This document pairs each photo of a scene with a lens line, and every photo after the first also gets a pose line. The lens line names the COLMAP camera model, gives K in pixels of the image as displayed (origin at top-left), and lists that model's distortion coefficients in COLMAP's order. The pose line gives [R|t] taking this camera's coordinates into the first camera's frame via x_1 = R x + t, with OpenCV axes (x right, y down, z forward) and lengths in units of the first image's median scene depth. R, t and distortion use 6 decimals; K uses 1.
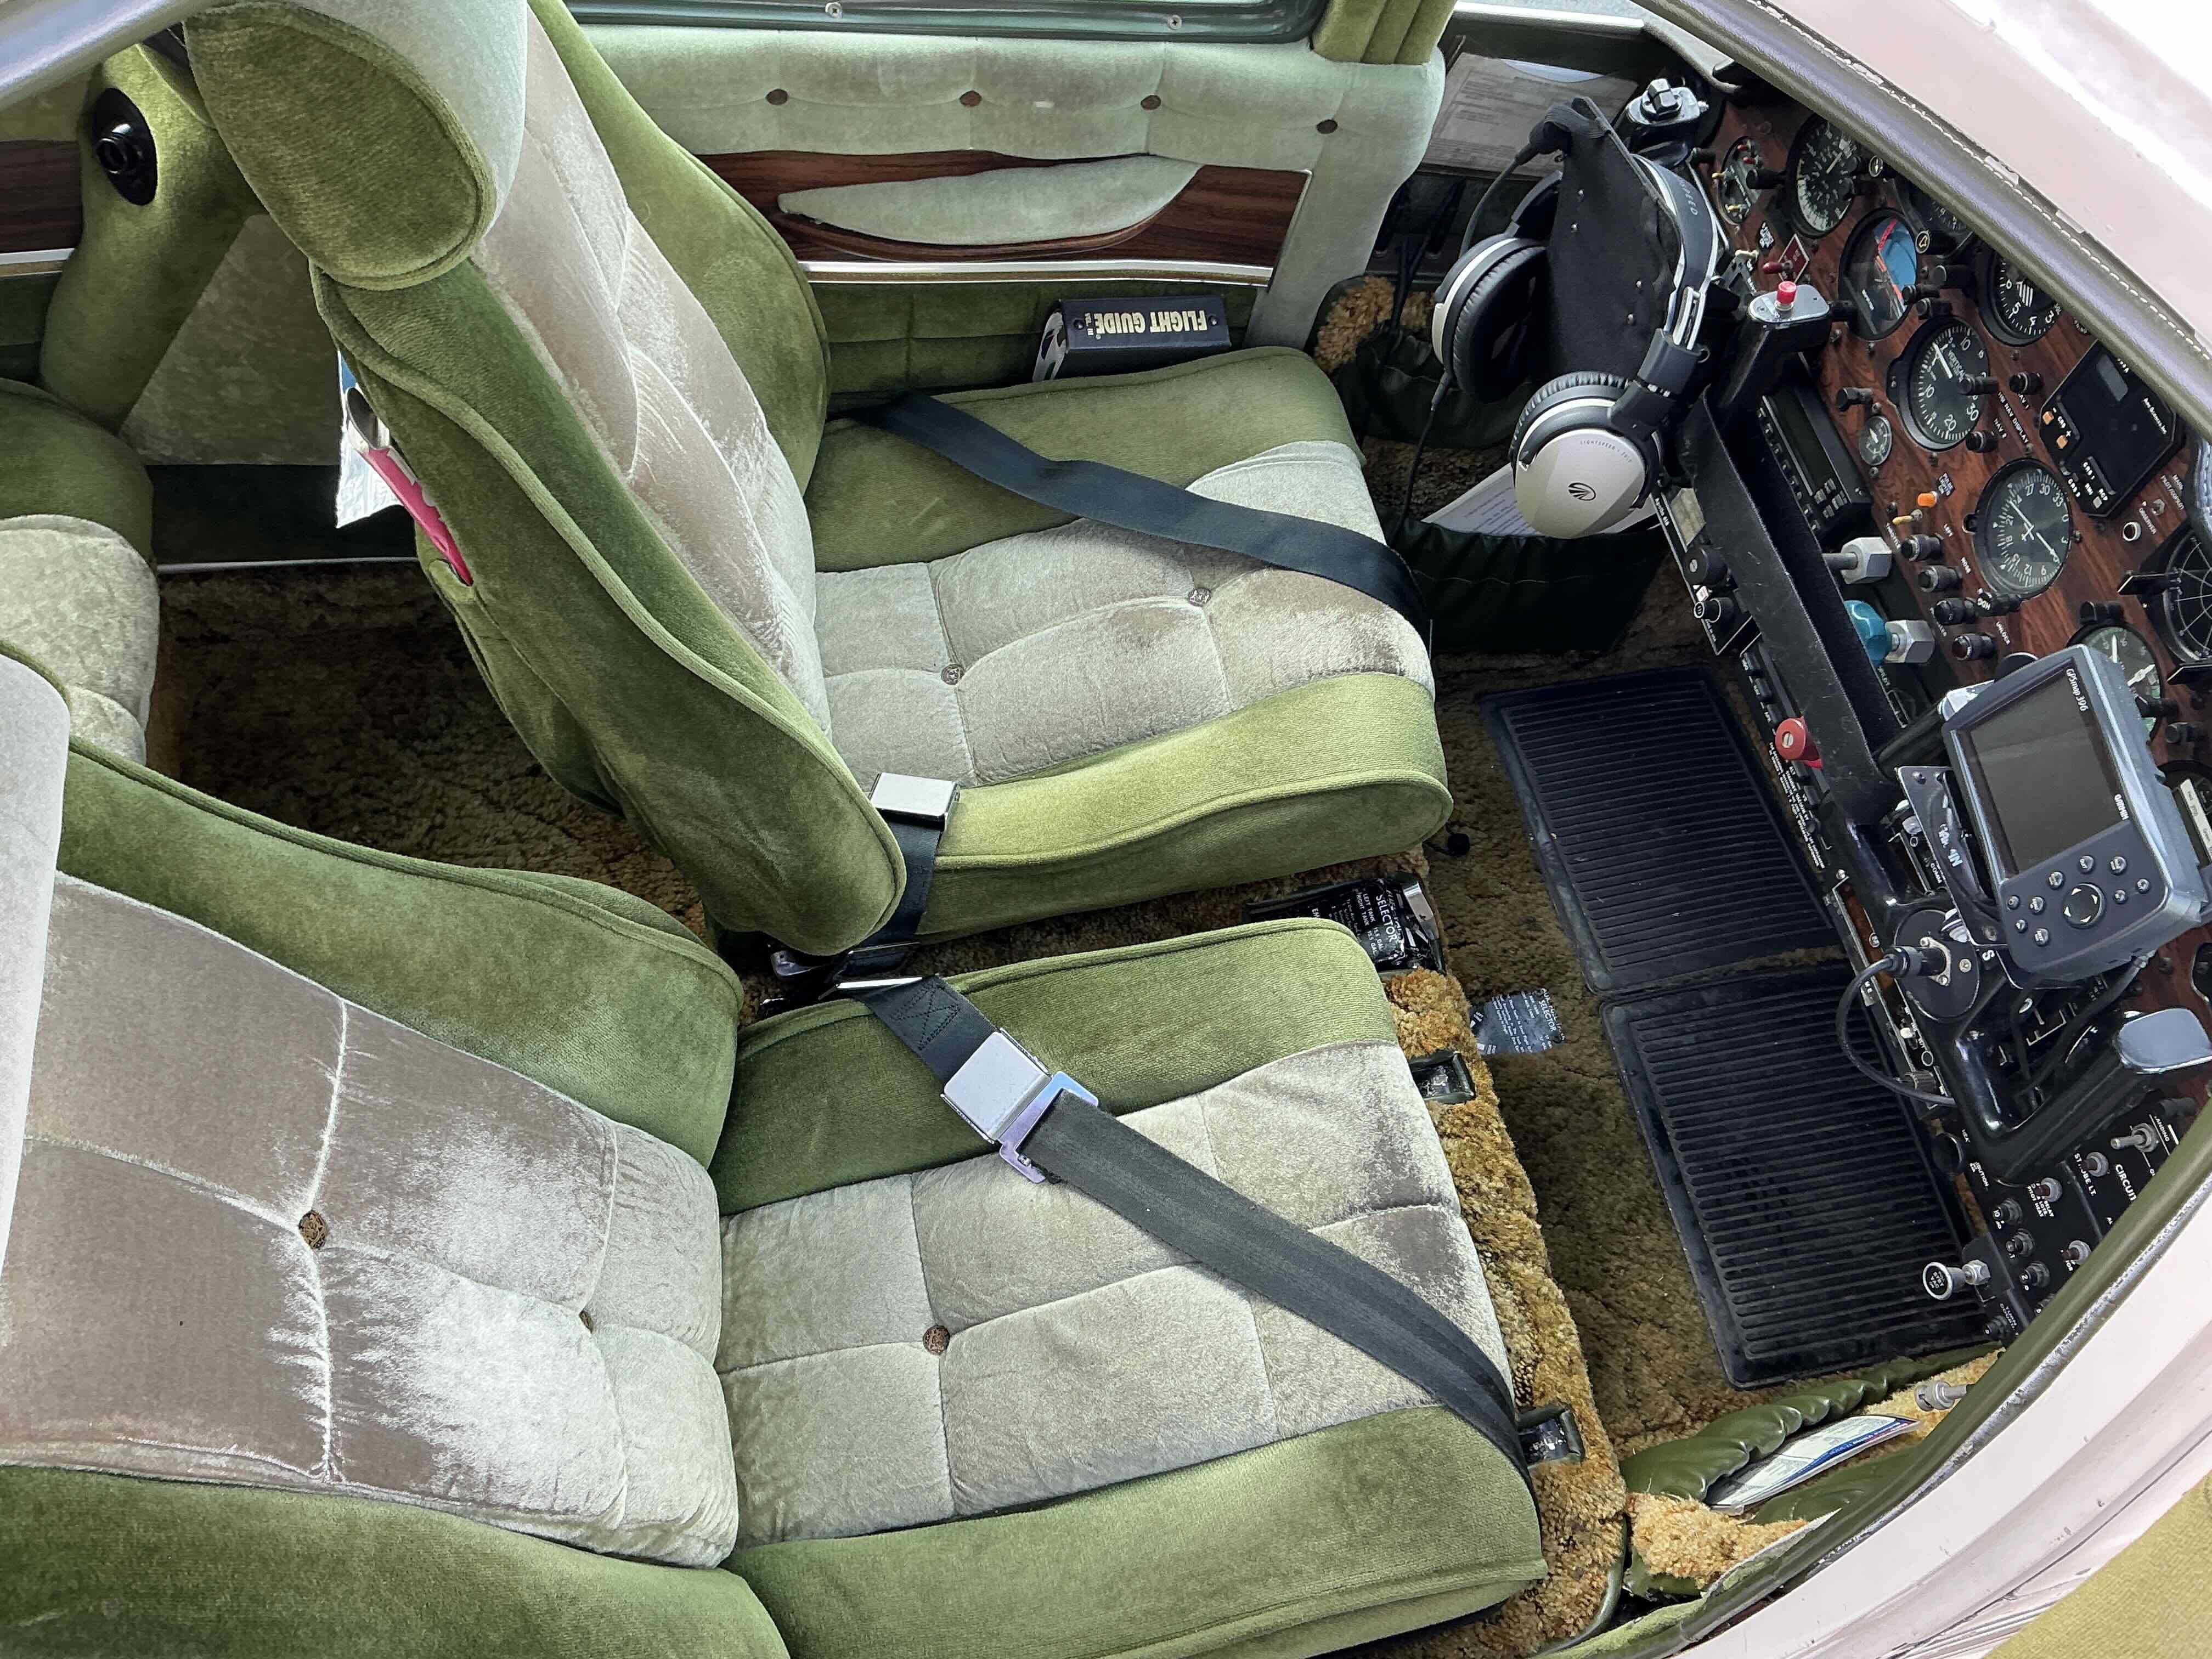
lens RADIAL K [[1821.2, 0, 1106.8], [0, 1821.2, 834.3], [0, 0, 1]] dist [0.169450, -0.368432]
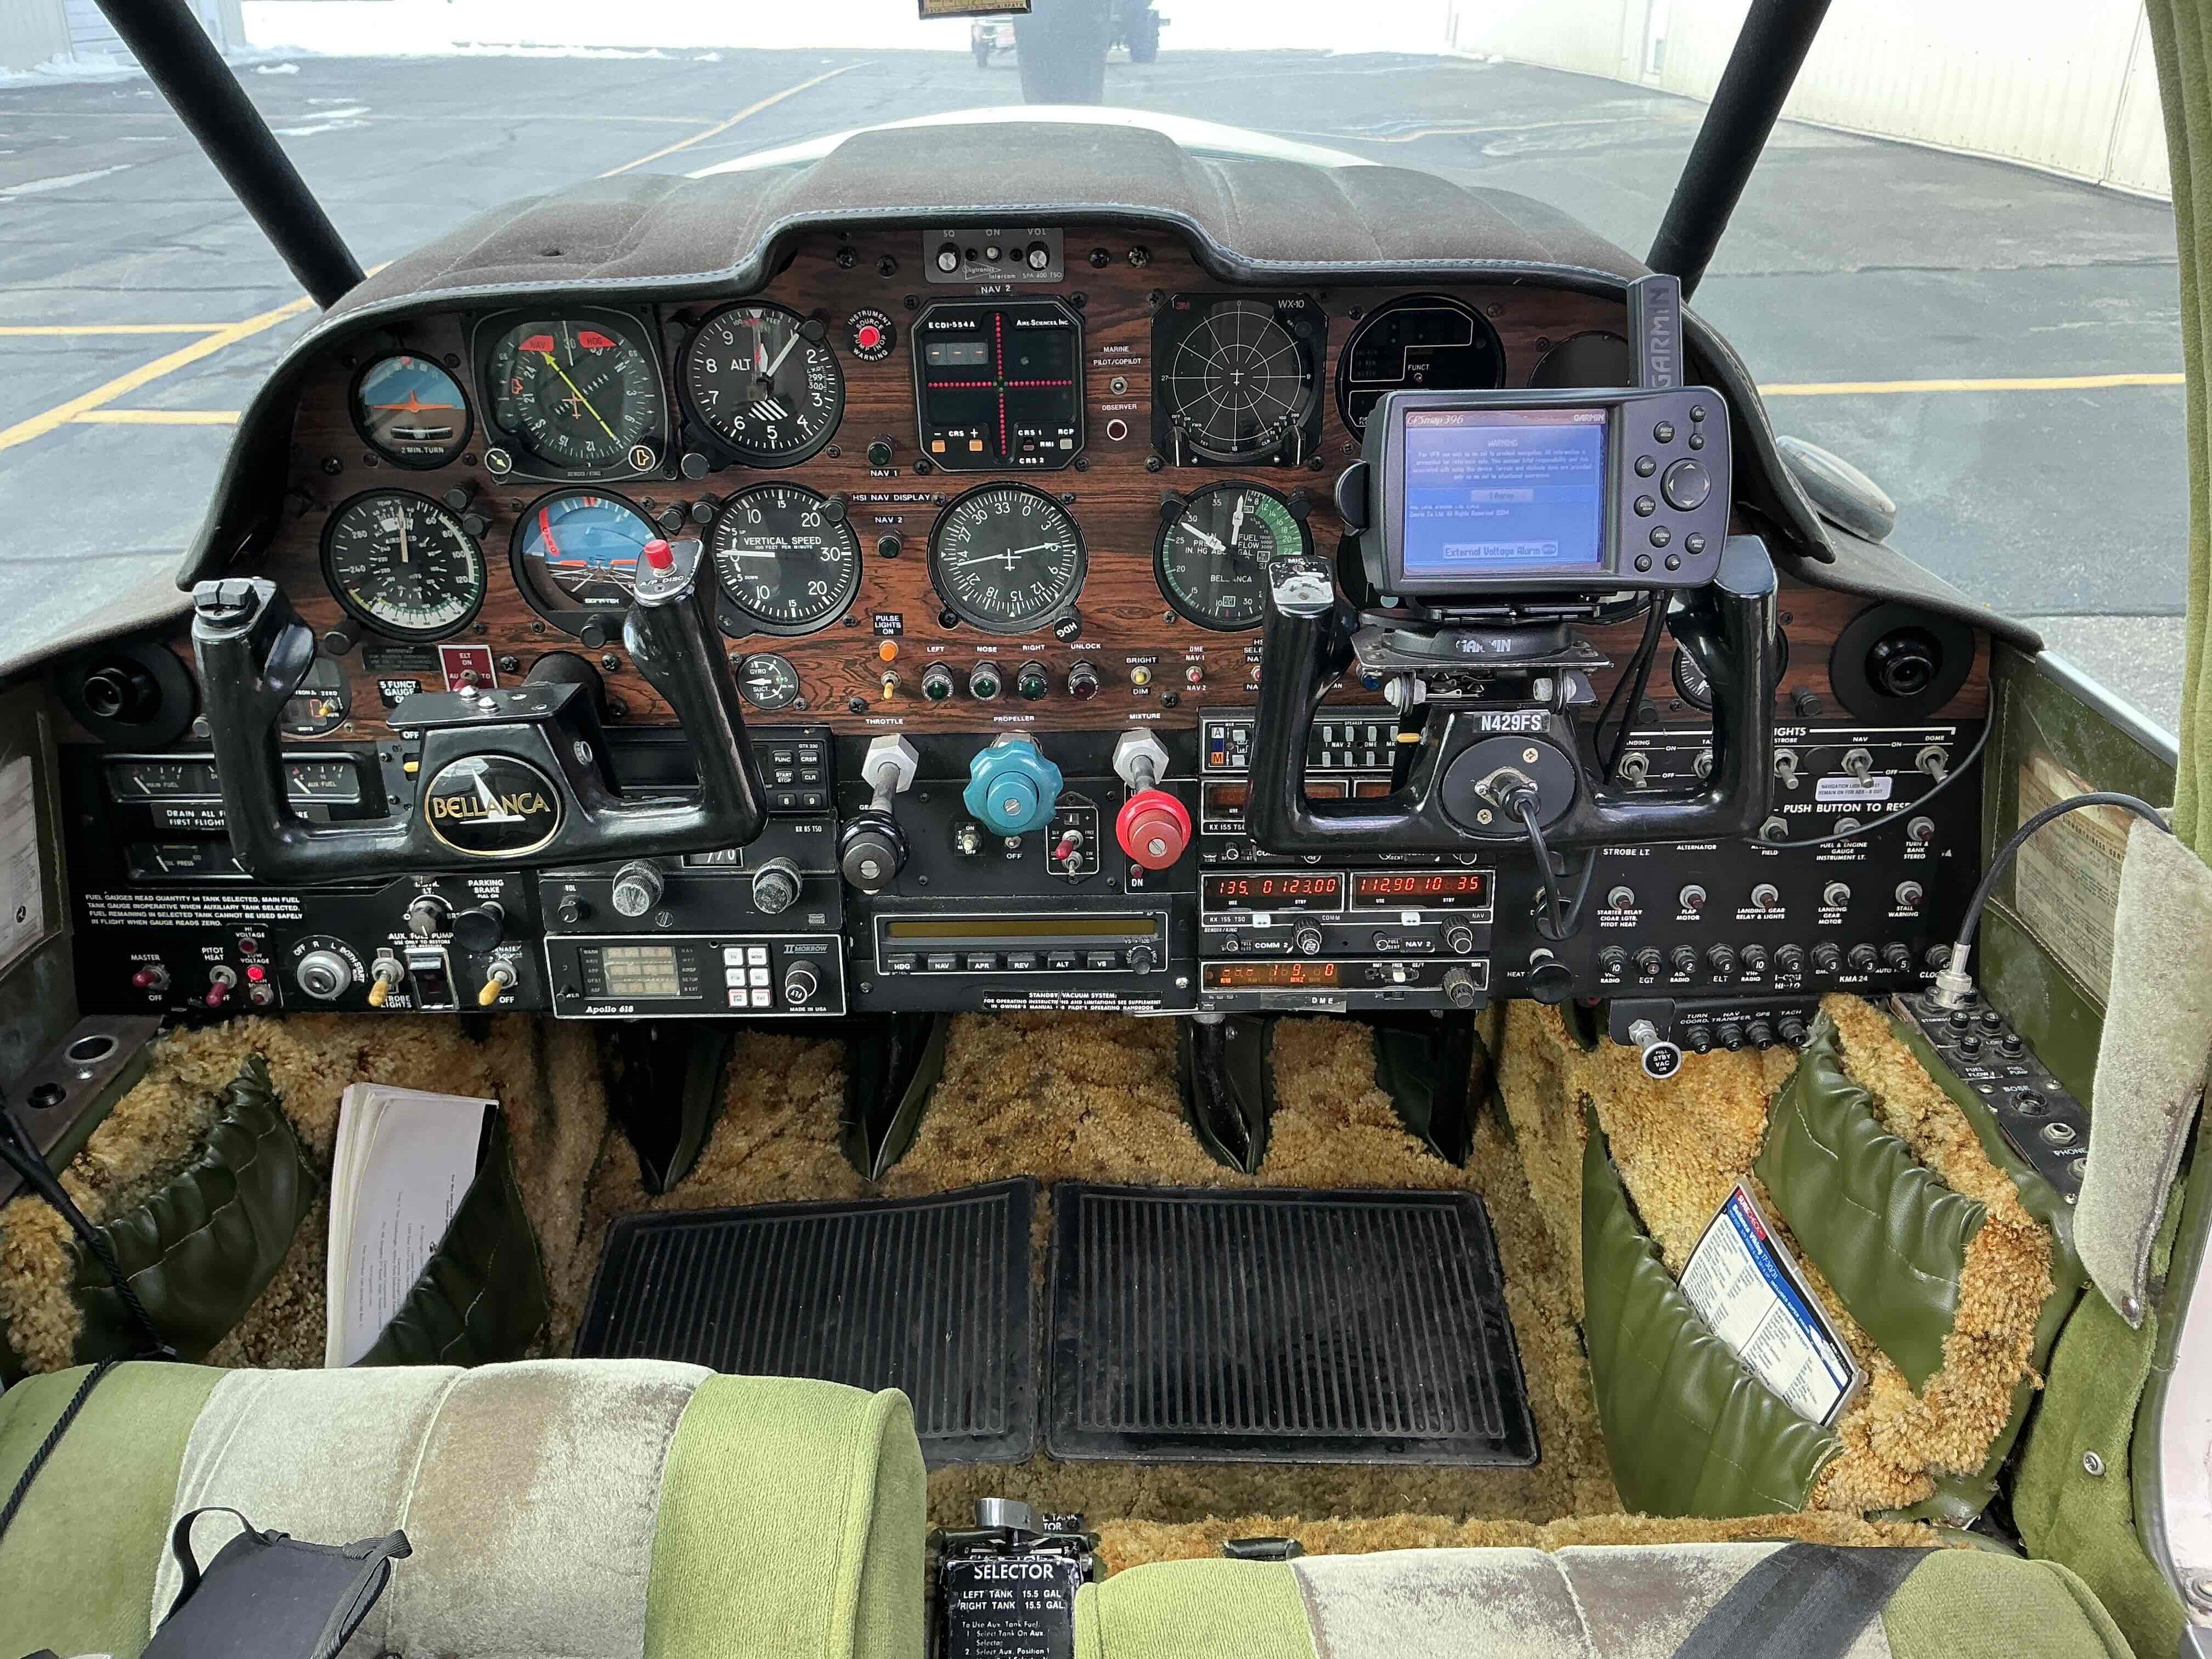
lens RADIAL K [[1816.8, 0, 1103.1], [0, 1816.8, 823.6], [0, 0, 1]] dist [0.204384, -0.491824]
pose [[0.190220, -0.604231, 0.773771, -0.260860], [0.862580, 0.479225, 0.162170, -0.221382], [-0.468798, 0.636591, 0.612356, 0.570414]]
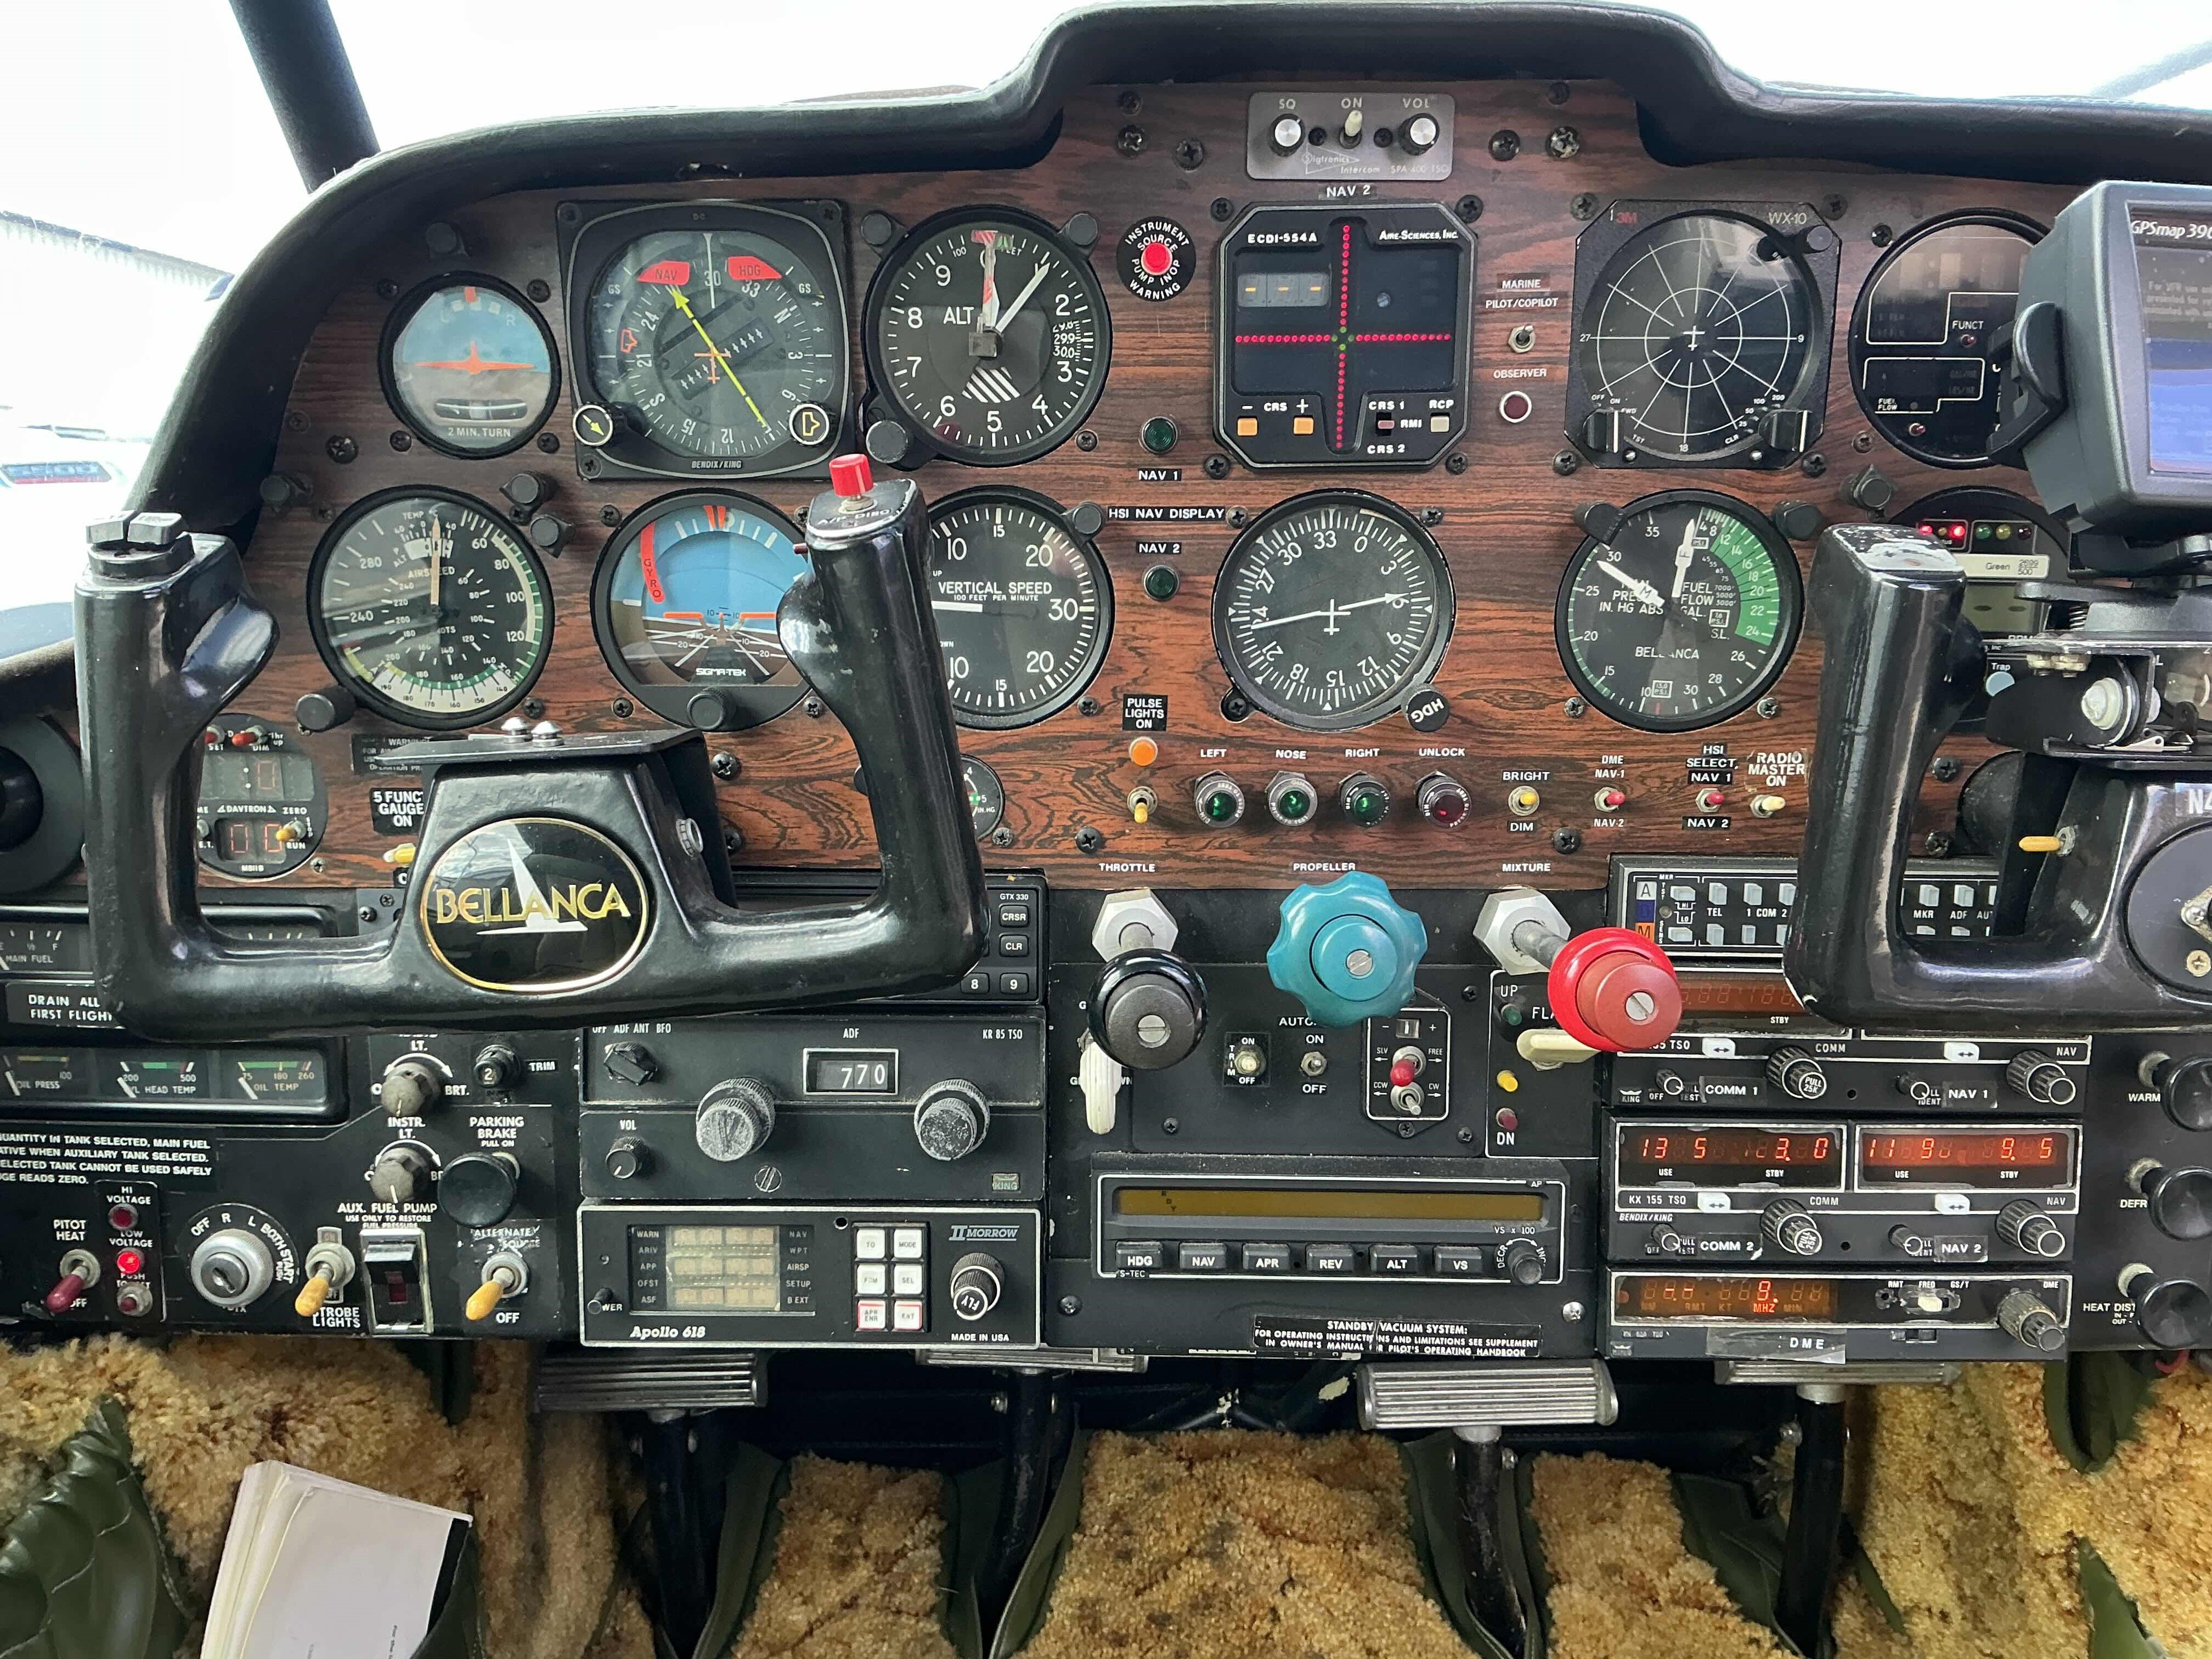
lens RADIAL K [[1821.2, 0, 1106.8], [0, 1821.2, 834.3], [0, 0, 1]] dist [0.169450, -0.368432]
pose [[0.202127, -0.378944, 0.903076, -0.072233], [0.853046, 0.521098, 0.027732, -0.220210], [-0.481100, 0.764760, 0.428585, 0.906039]]
